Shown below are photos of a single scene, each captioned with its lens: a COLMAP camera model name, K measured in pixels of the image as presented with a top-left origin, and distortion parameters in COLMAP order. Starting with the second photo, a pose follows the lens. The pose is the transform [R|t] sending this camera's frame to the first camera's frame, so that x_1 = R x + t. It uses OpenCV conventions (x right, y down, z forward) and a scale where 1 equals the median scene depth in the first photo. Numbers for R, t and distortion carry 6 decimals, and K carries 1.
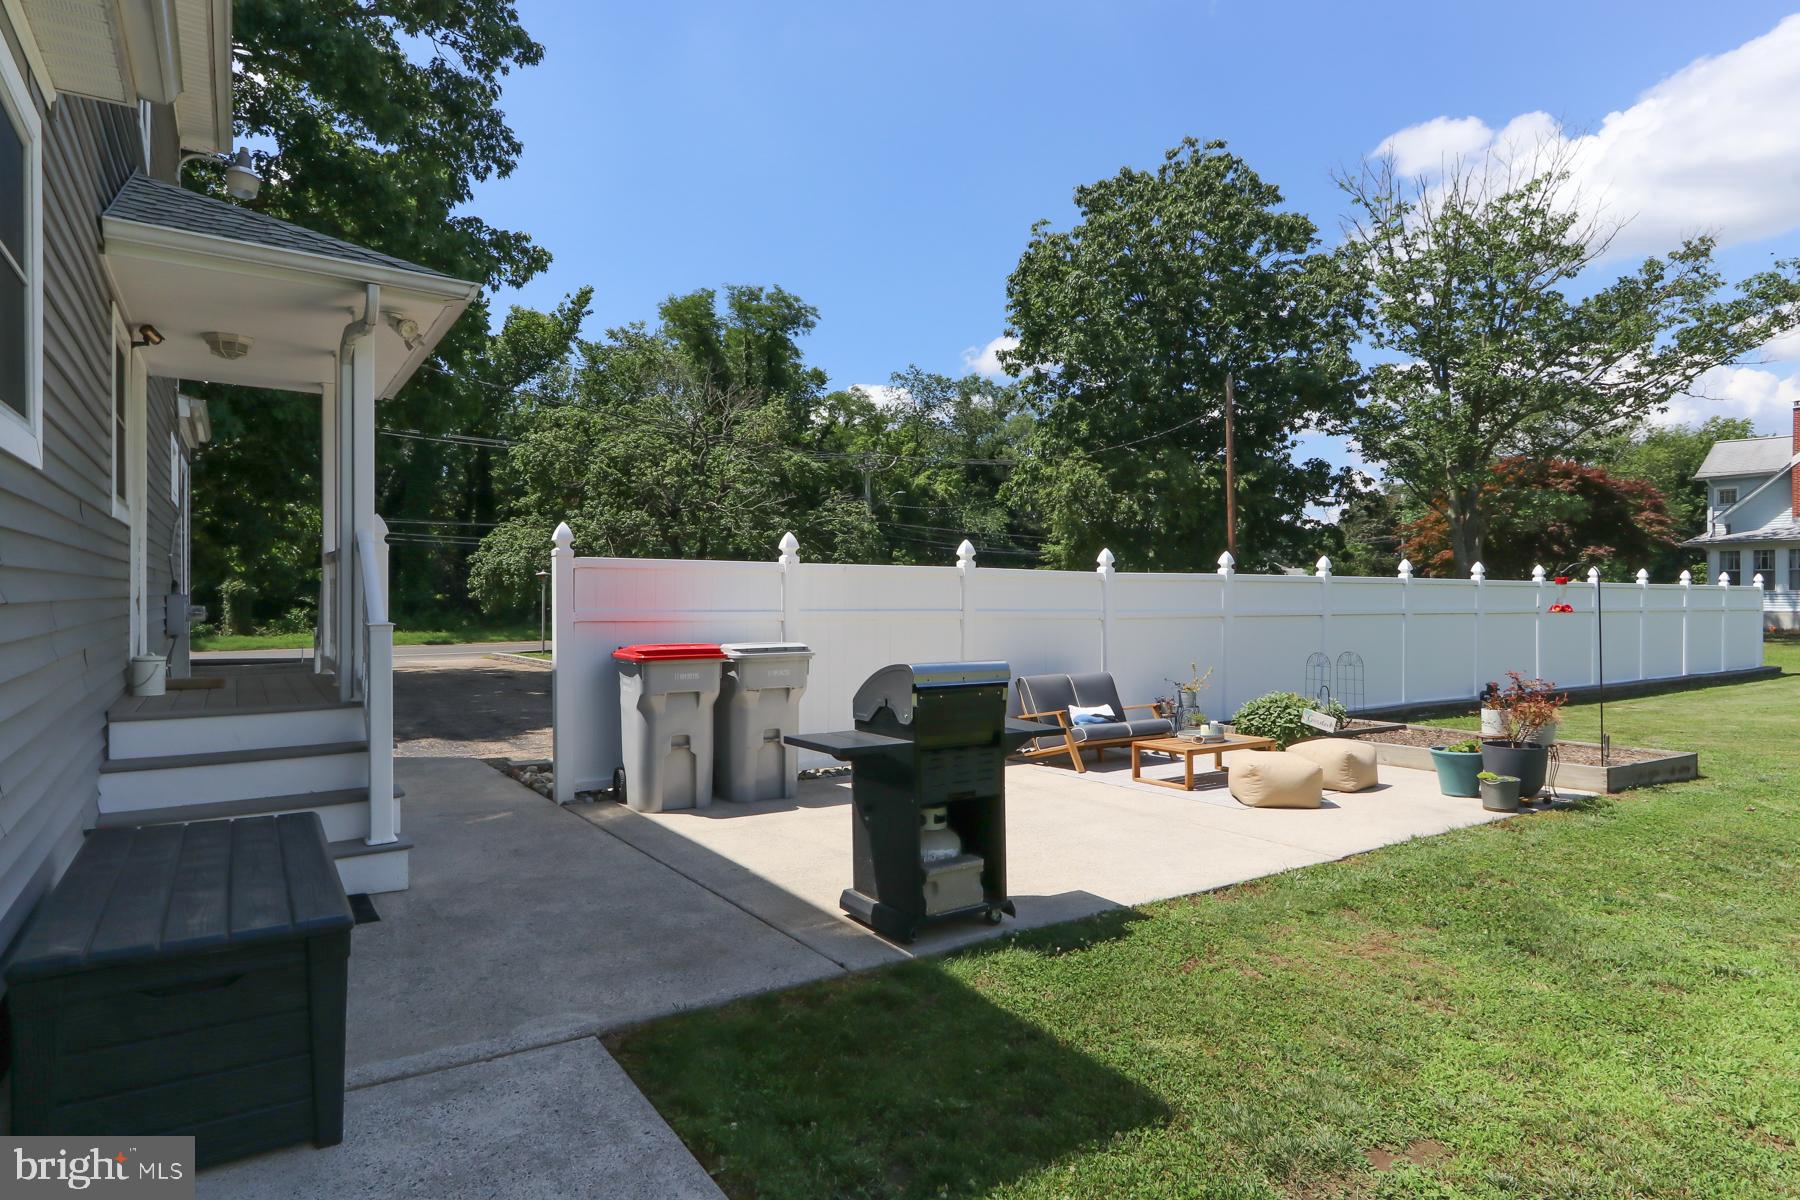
lens RADIAL K [[917.2, 0, 898.7], [0, 917.2, 593.9], [0, 0, 1]] dist [0.033502, 0.000061]
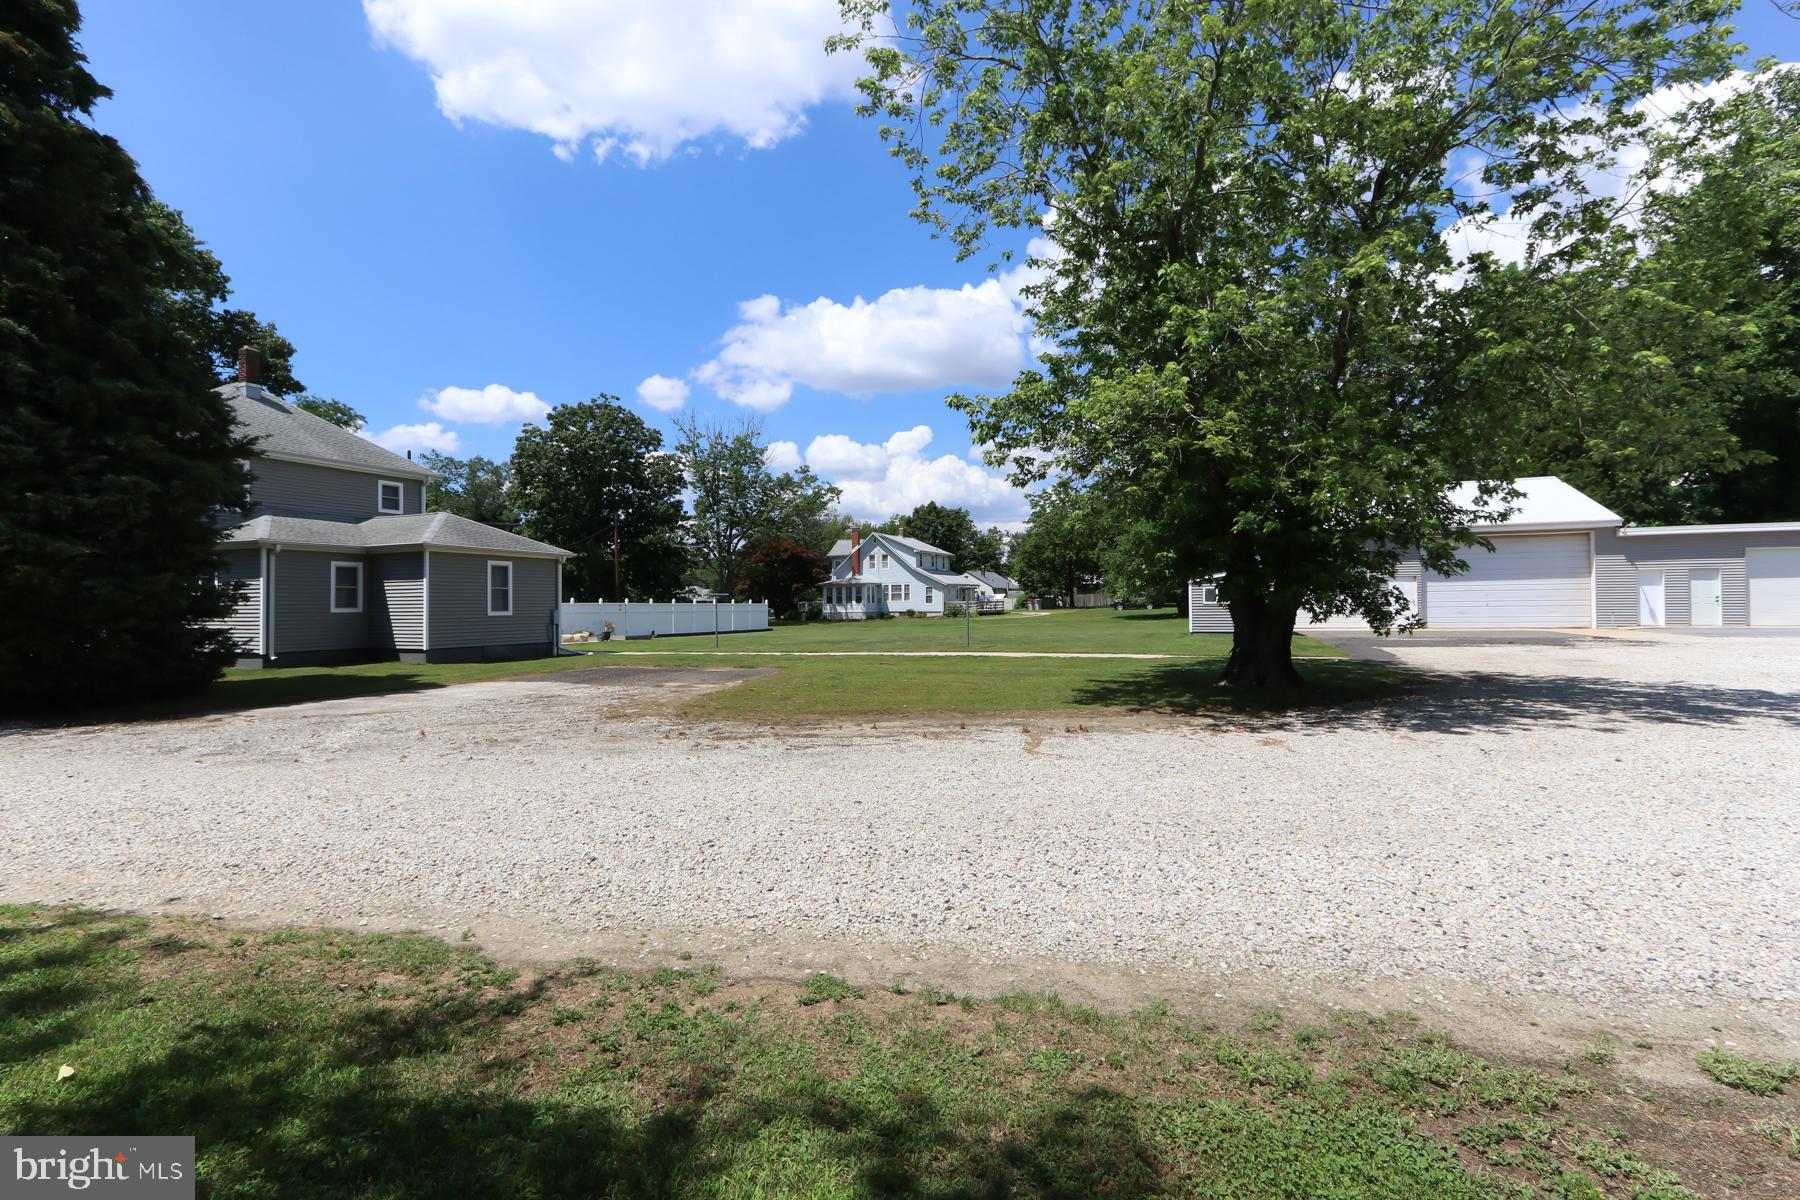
lens RADIAL K [[855.3, 0, 887.4], [0, 855.3, 600.6], [0, 0, 1]] dist [0.001158, 0.000830]
pose [[0.852544, -0.006918, 0.522609, -0.162119], [0.010553, 0.999936, -0.003980, -0.001192], [-0.522548, 0.008908, 0.852563, -1.032952]]
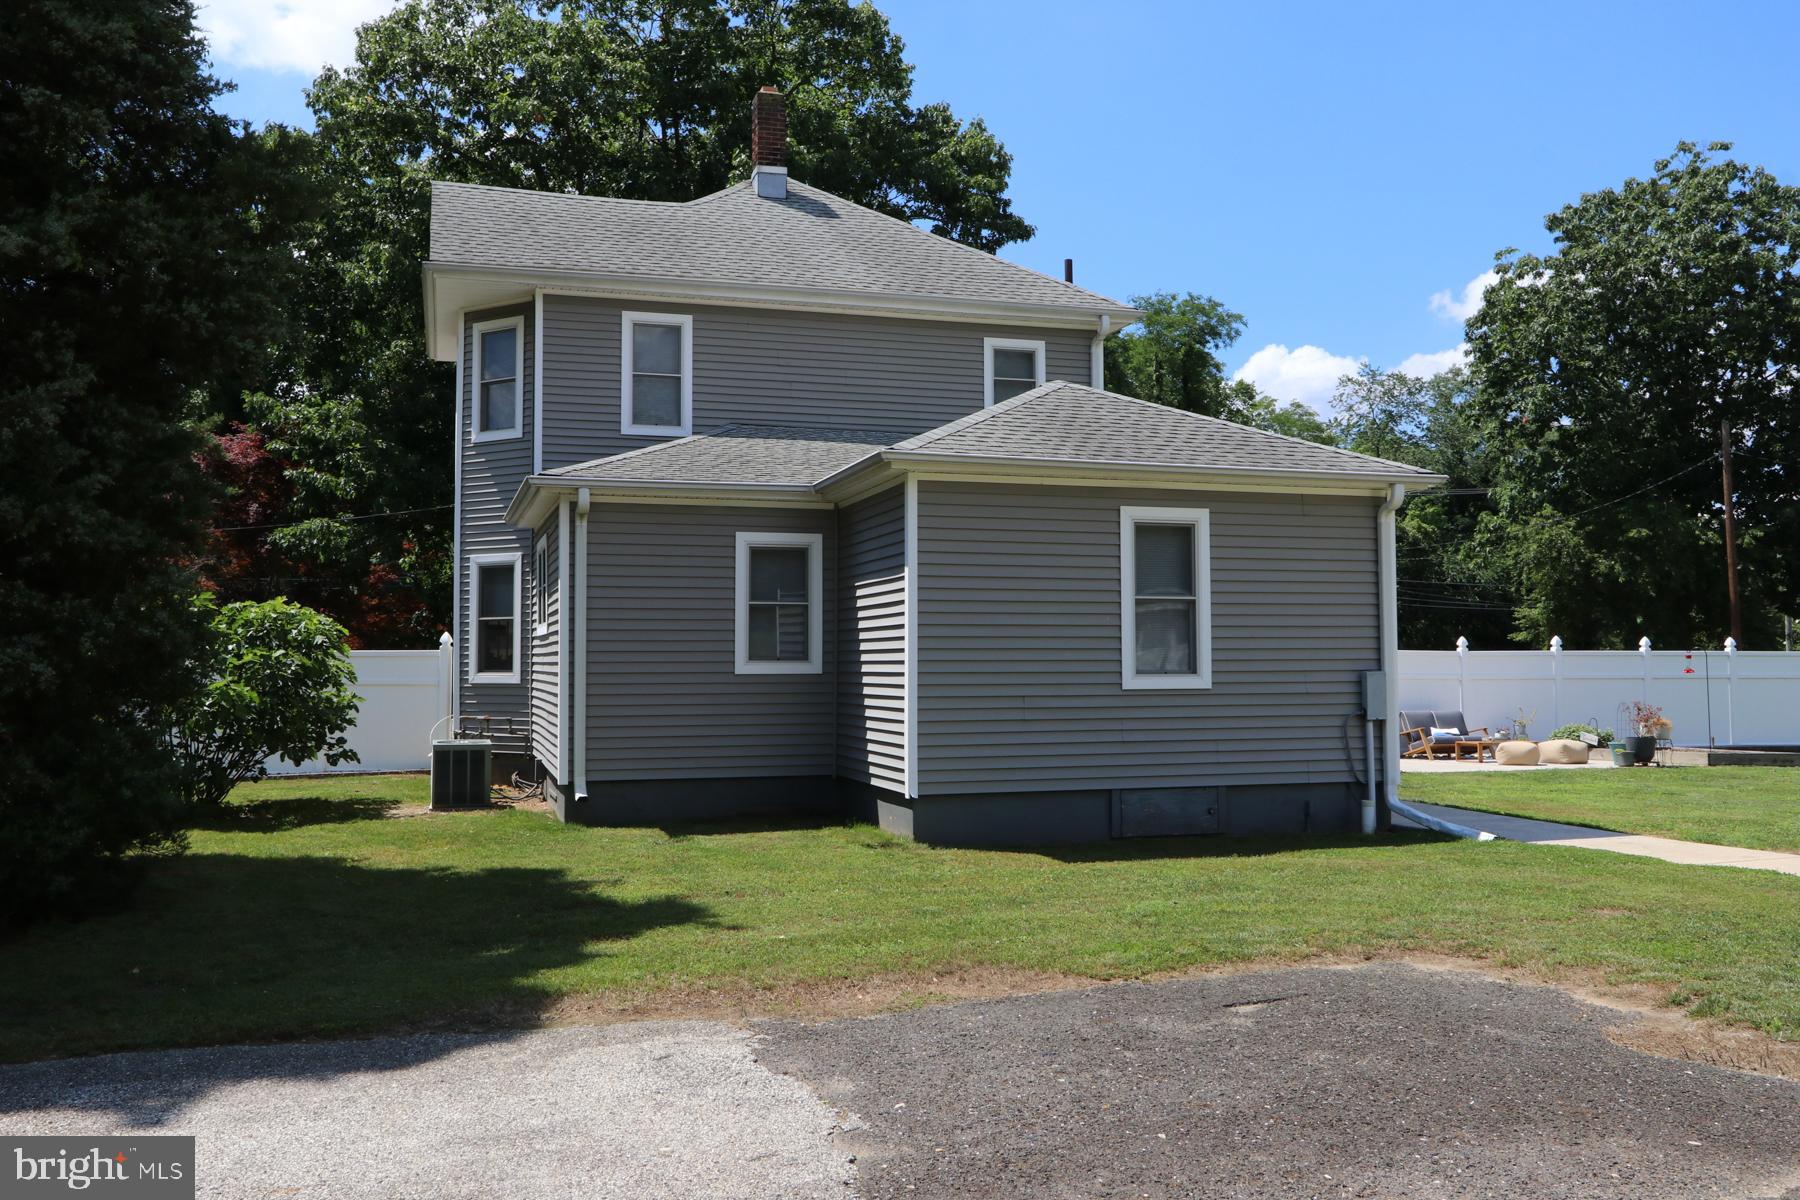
lens RADIAL K [[1432.2, 0, 894.0], [0, 1432.2, 598.1], [0, 0, 1]] dist [0.001954, -0.007197]
pose [[0.949949, -0.017301, -0.311925, 0.016211], [0.003395, 0.998978, -0.045070, -0.002277], [0.312386, 0.041755, 0.949037, -0.516726]]
